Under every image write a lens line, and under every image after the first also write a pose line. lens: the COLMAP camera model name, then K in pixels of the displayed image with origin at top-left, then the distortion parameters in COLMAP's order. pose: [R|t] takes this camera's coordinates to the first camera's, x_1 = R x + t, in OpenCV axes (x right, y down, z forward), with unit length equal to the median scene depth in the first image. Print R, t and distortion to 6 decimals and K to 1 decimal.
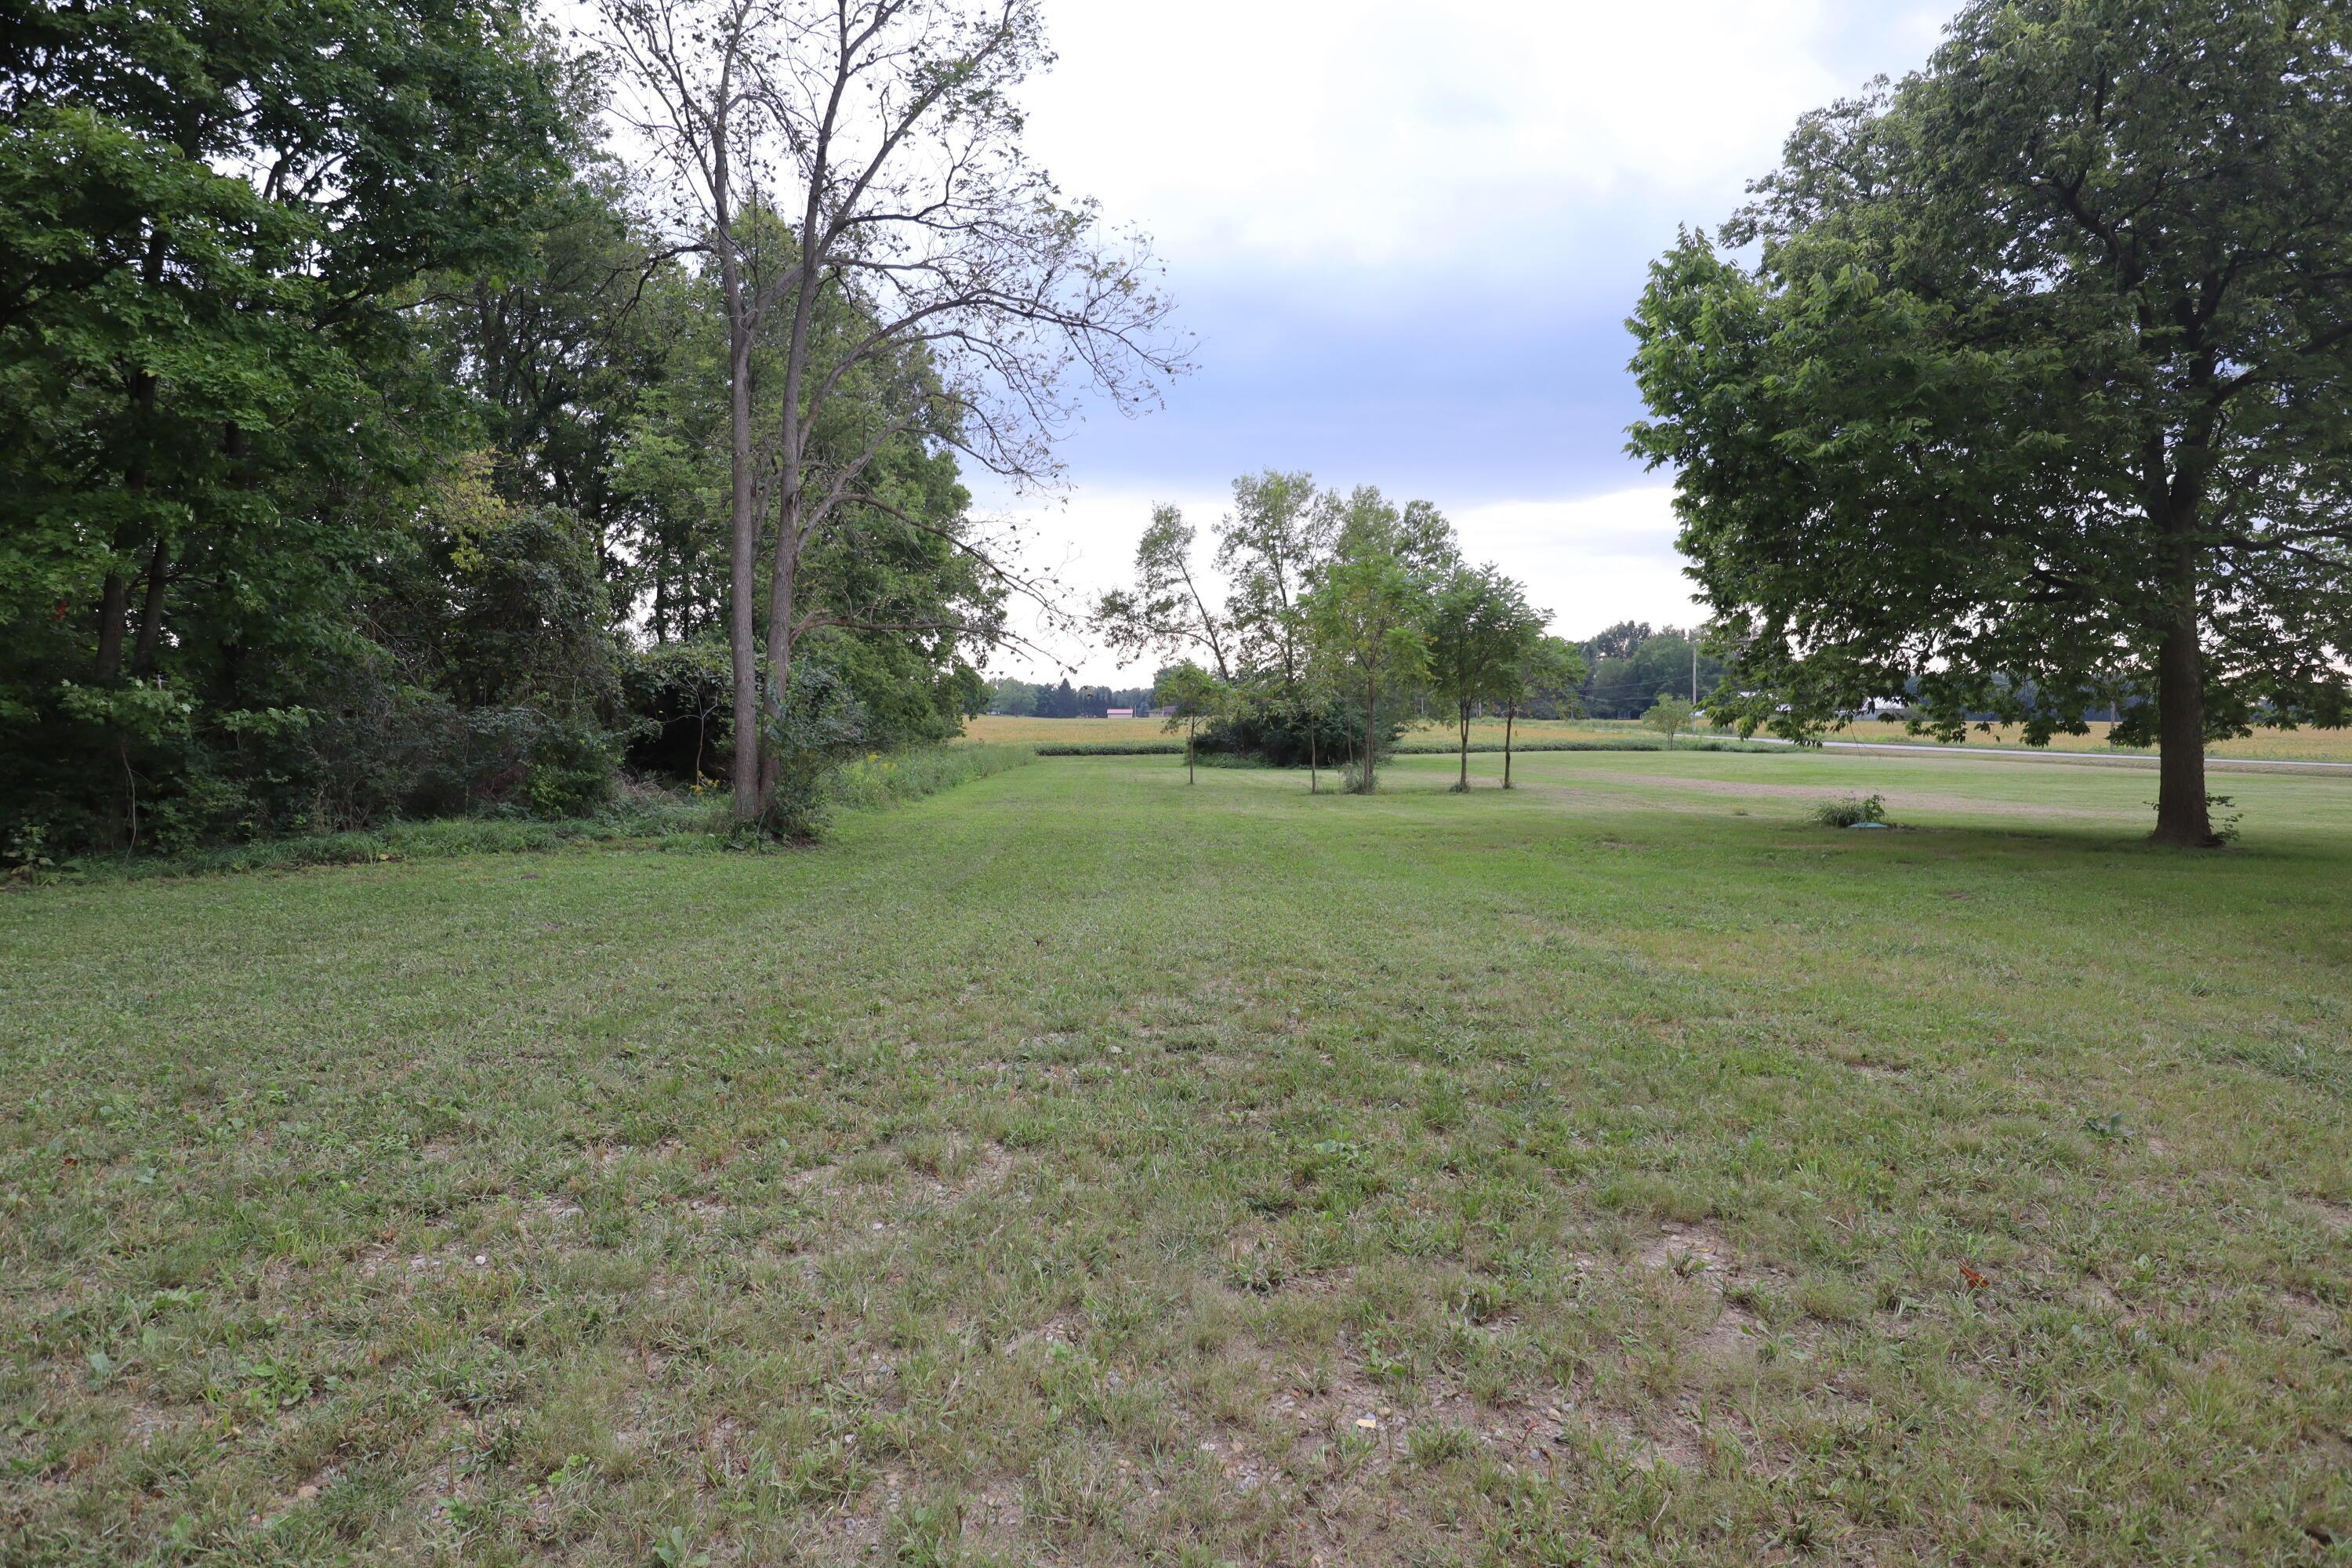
lens RADIAL K [[1189.3, 0, 1176.0], [0, 1189.3, 784.0], [0, 0, 1]] dist [-0.021103, -0.000450]
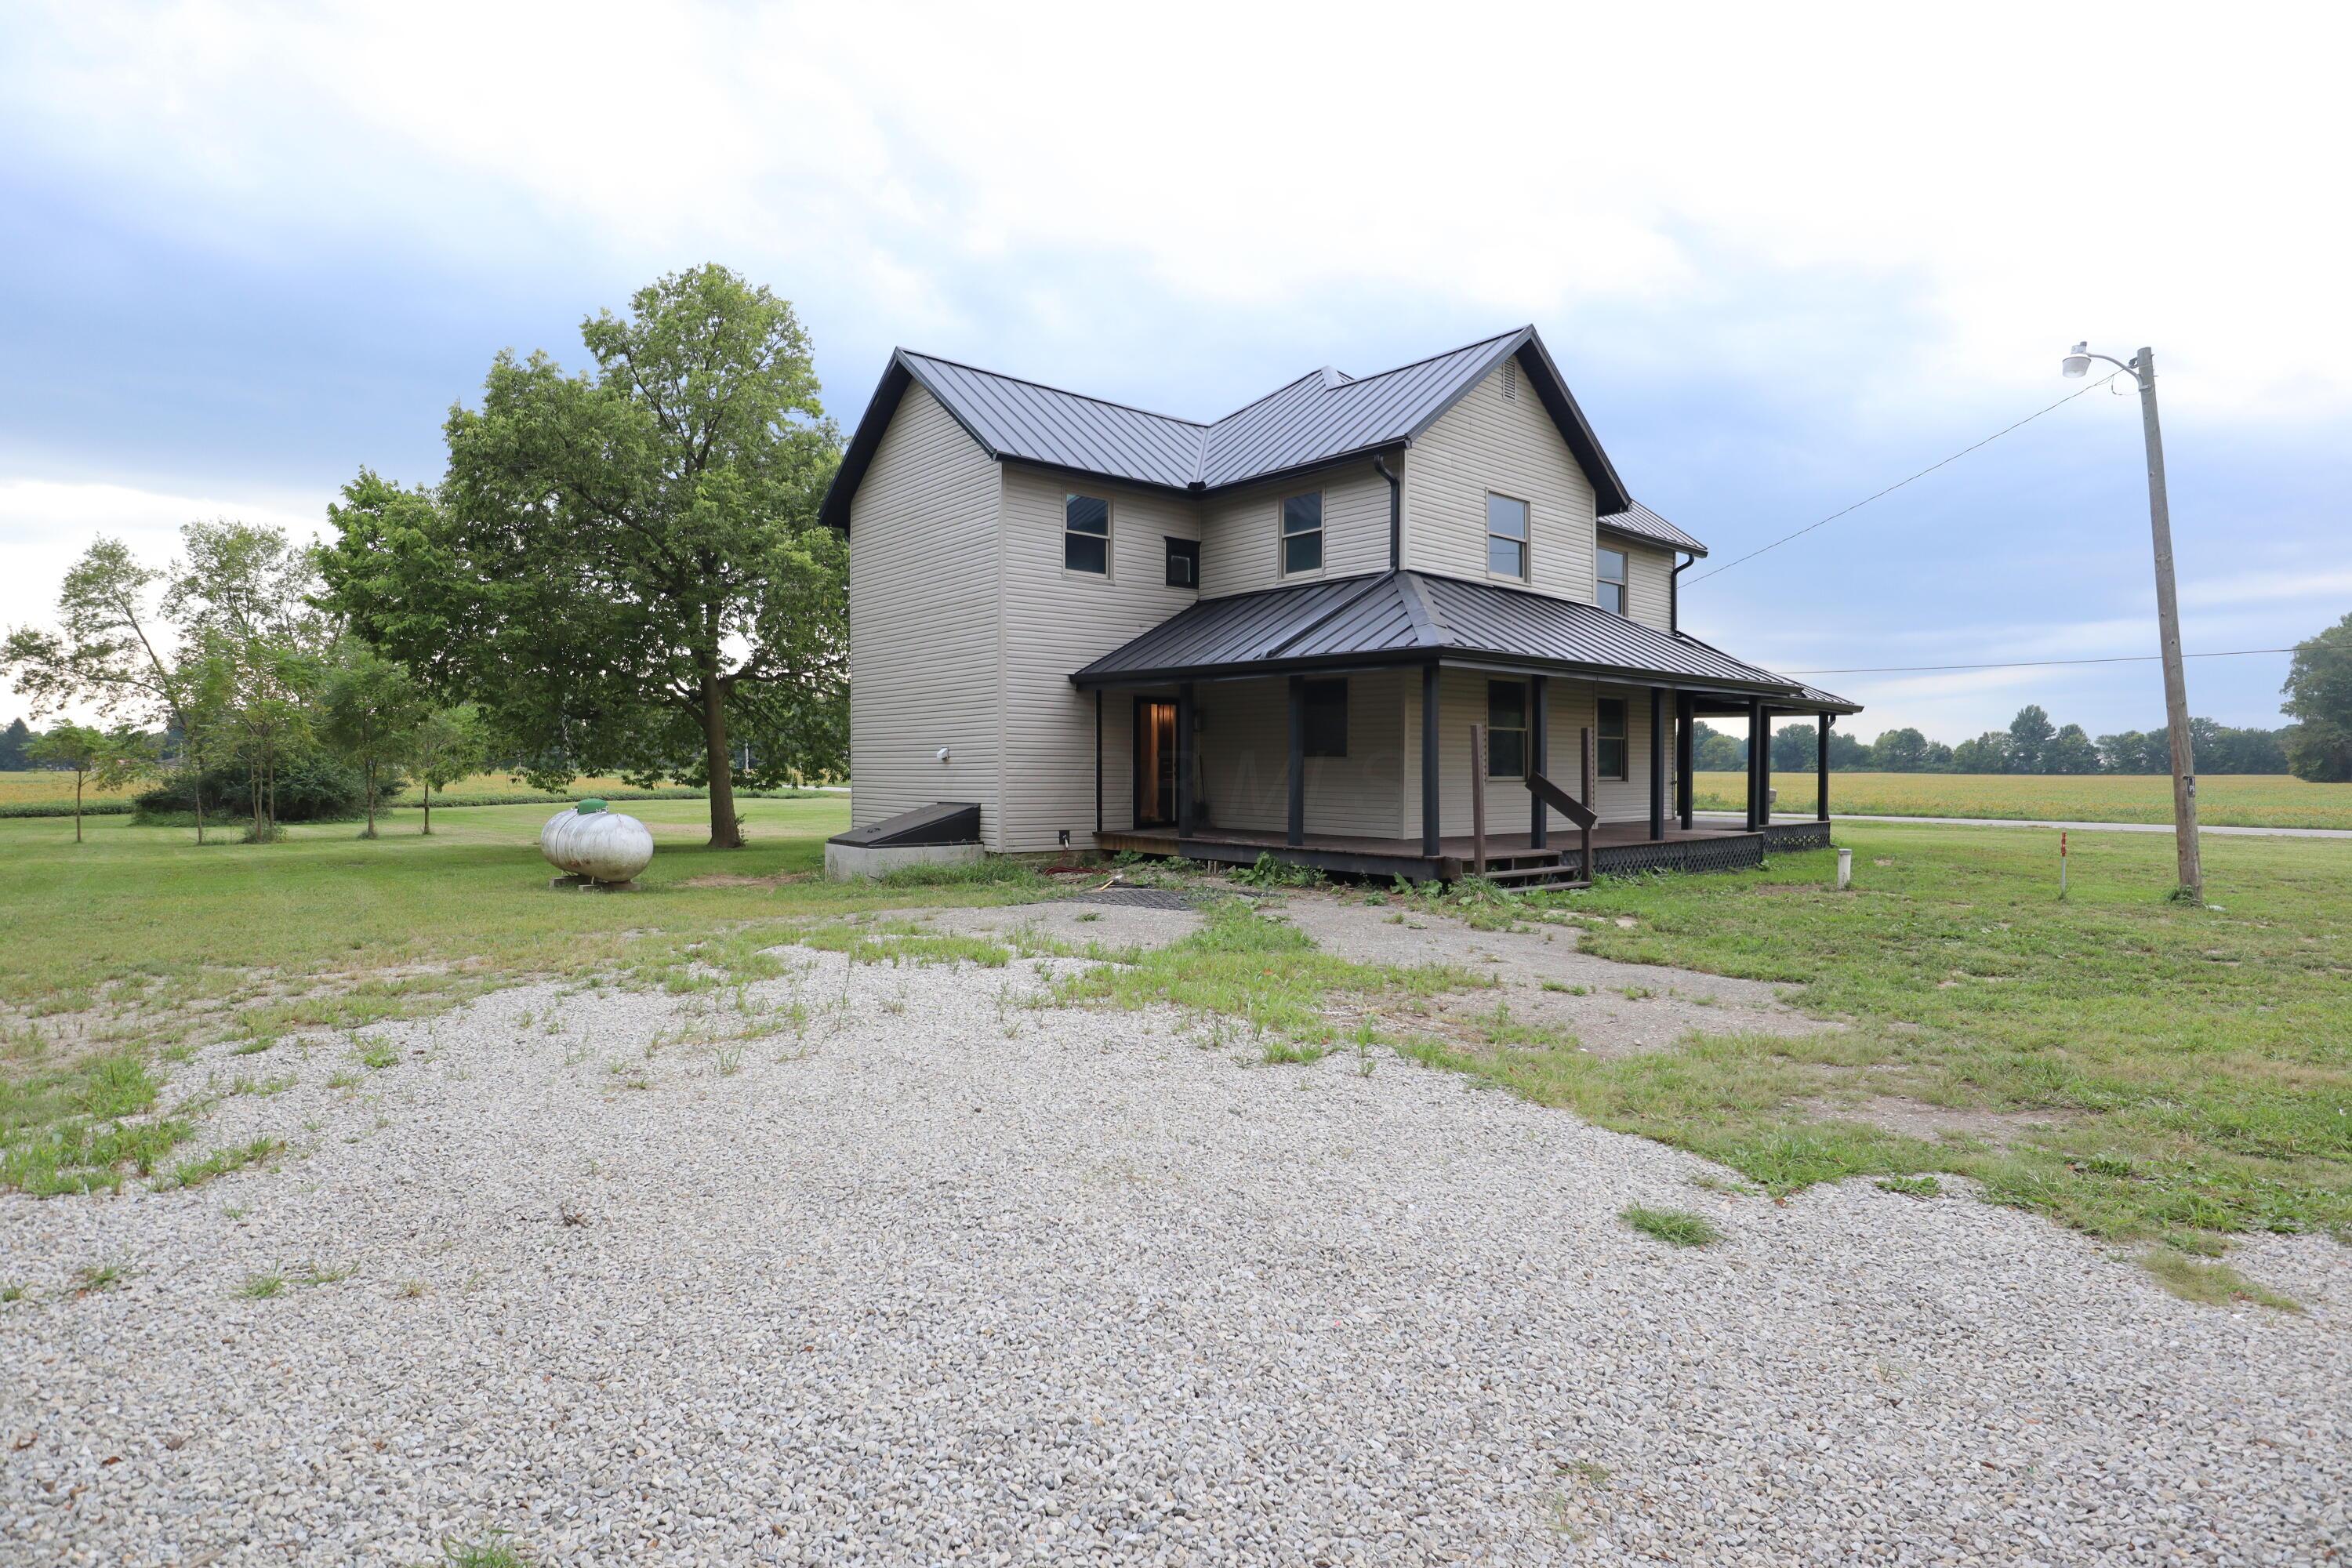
lens RADIAL K [[1189.3, 0, 1176.0], [0, 1189.3, 784.0], [0, 0, 1]] dist [-0.021103, -0.000450]
pose [[0.775081, -0.013930, 0.631708, 0.063576], [0.039810, 0.998847, -0.026820, 0.008253], [-0.630606, 0.045936, 0.774742, -0.205239]]
